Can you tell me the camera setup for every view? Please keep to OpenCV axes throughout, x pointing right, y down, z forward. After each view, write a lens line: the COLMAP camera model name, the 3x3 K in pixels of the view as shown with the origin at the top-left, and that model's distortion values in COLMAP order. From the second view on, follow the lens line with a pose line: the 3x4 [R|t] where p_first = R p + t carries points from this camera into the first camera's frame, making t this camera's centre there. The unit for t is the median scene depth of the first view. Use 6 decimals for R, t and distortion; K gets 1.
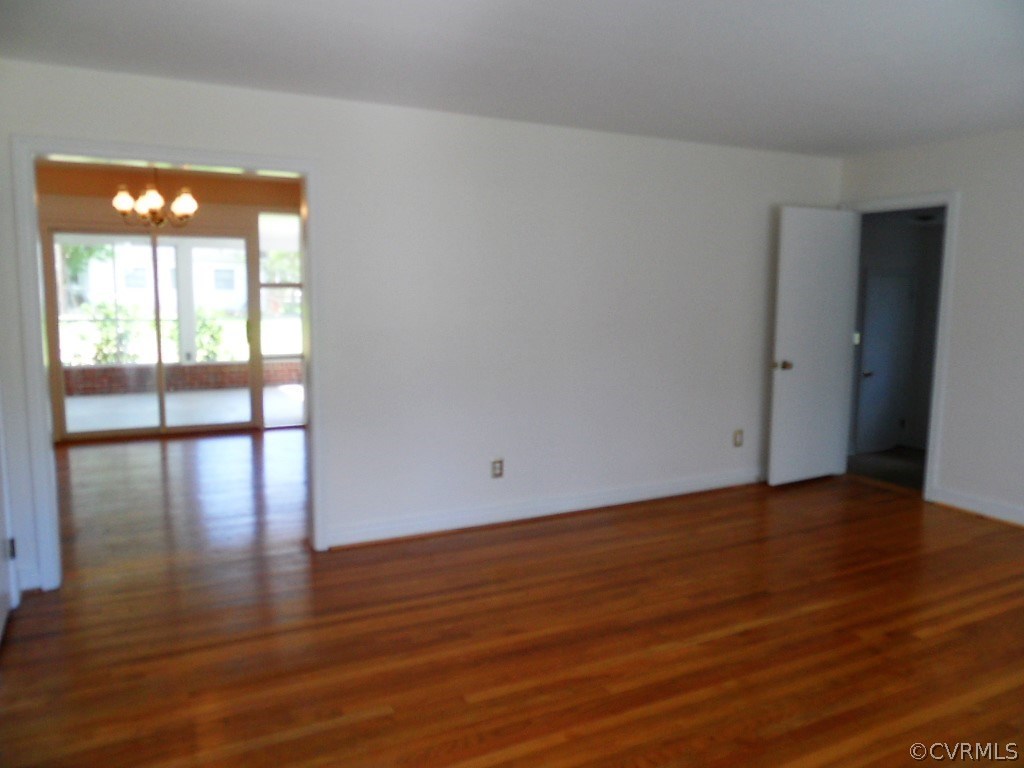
lens RADIAL K [[748.0, 0, 504.2], [0, 748.0, 381.9], [0, 0, 1]] dist [-0.034188, 0.021840]
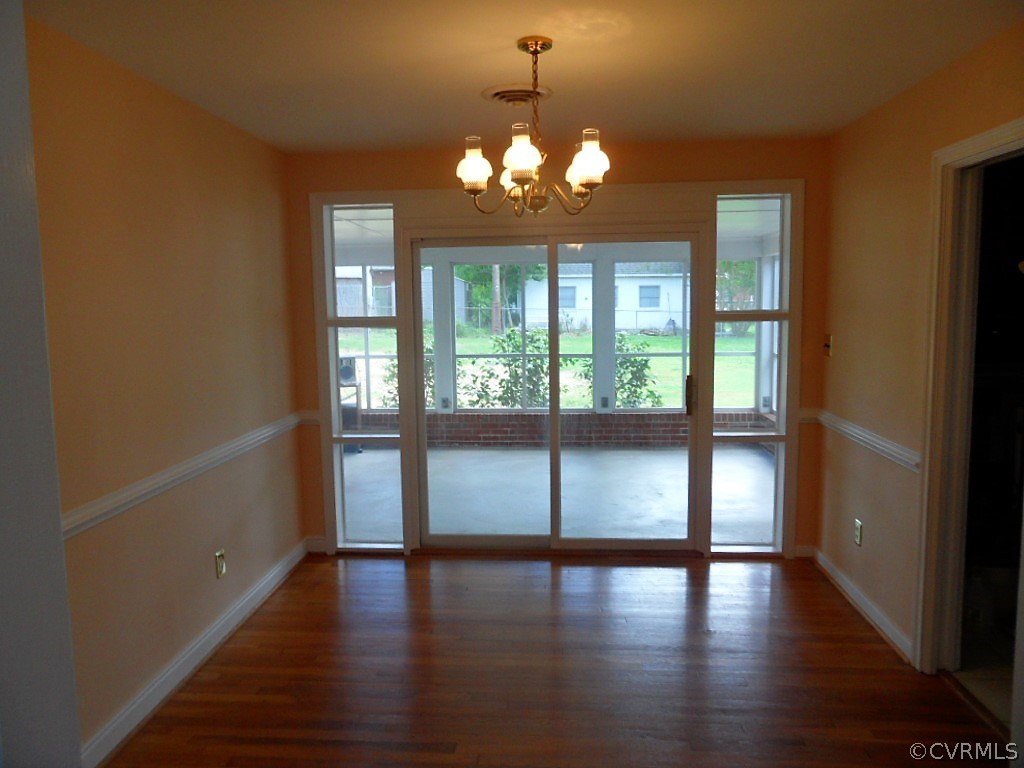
lens RADIAL K [[748.0, 0, 505.5], [0, 748.0, 378.4], [0, 0, 1]] dist [-0.034188, 0.021840]
pose [[0.855049, 0.029790, -0.517691, -0.157560], [-0.041882, 0.999054, -0.011686, -0.065614], [0.516854, 0.031674, 0.855488, 0.399068]]
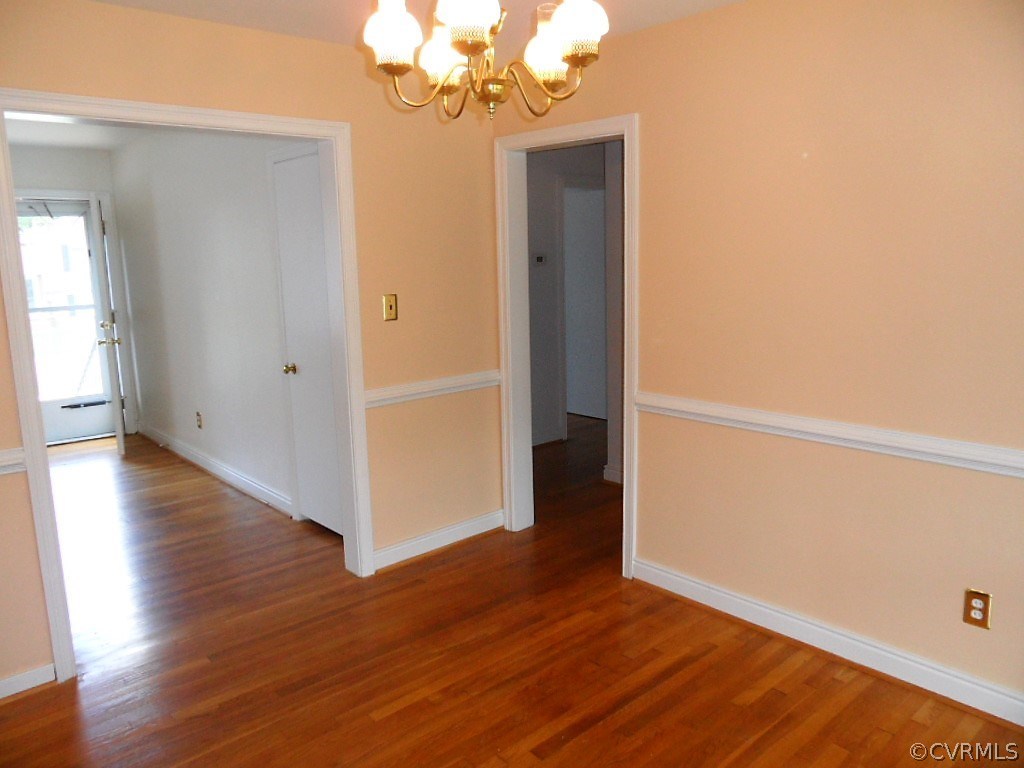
lens RADIAL K [[748.0, 0, 509.4], [0, 748.0, 380.9], [0, 0, 1]] dist [-0.034188, 0.021840]
pose [[-0.965986, 0.046159, -0.254442, -0.264834], [-0.030475, 0.956763, 0.289267, -0.133018], [0.256793, 0.287182, -0.922813, 0.914986]]
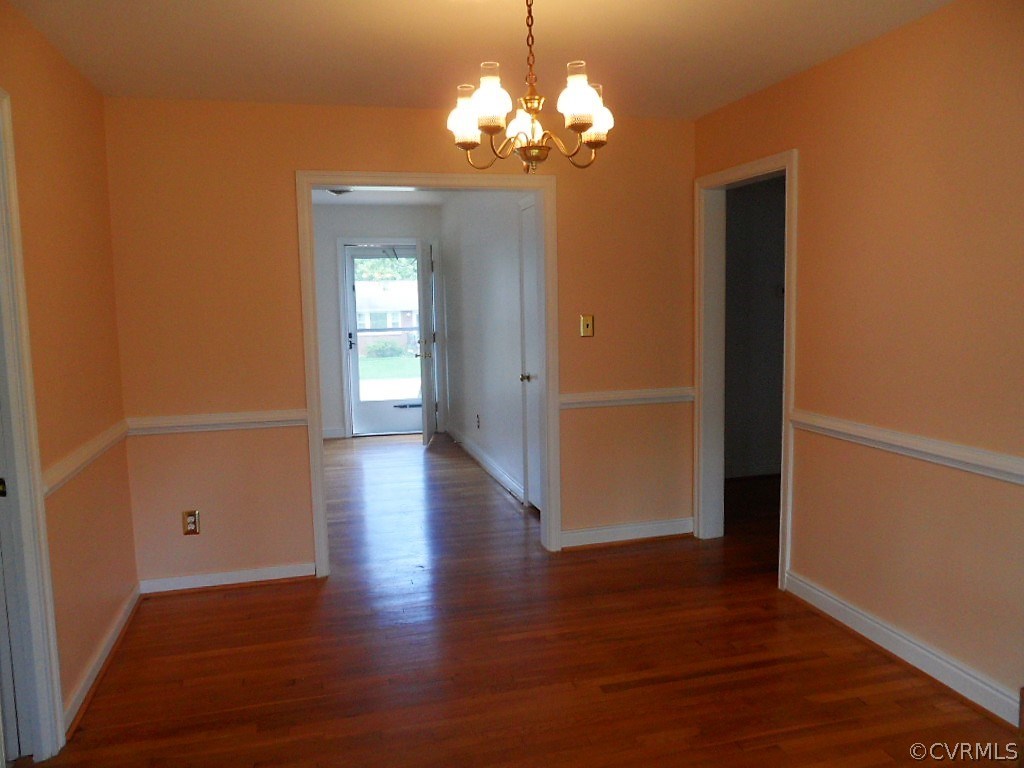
lens RADIAL K [[748.0, 0, 509.1], [0, 748.0, 381.3], [0, 0, 1]] dist [-0.034188, 0.021840]
pose [[-0.977871, -0.022237, 0.208023, -0.372710], [0.028483, 0.970926, 0.237679, -0.133412], [-0.207260, 0.238345, -0.948807, 0.999965]]
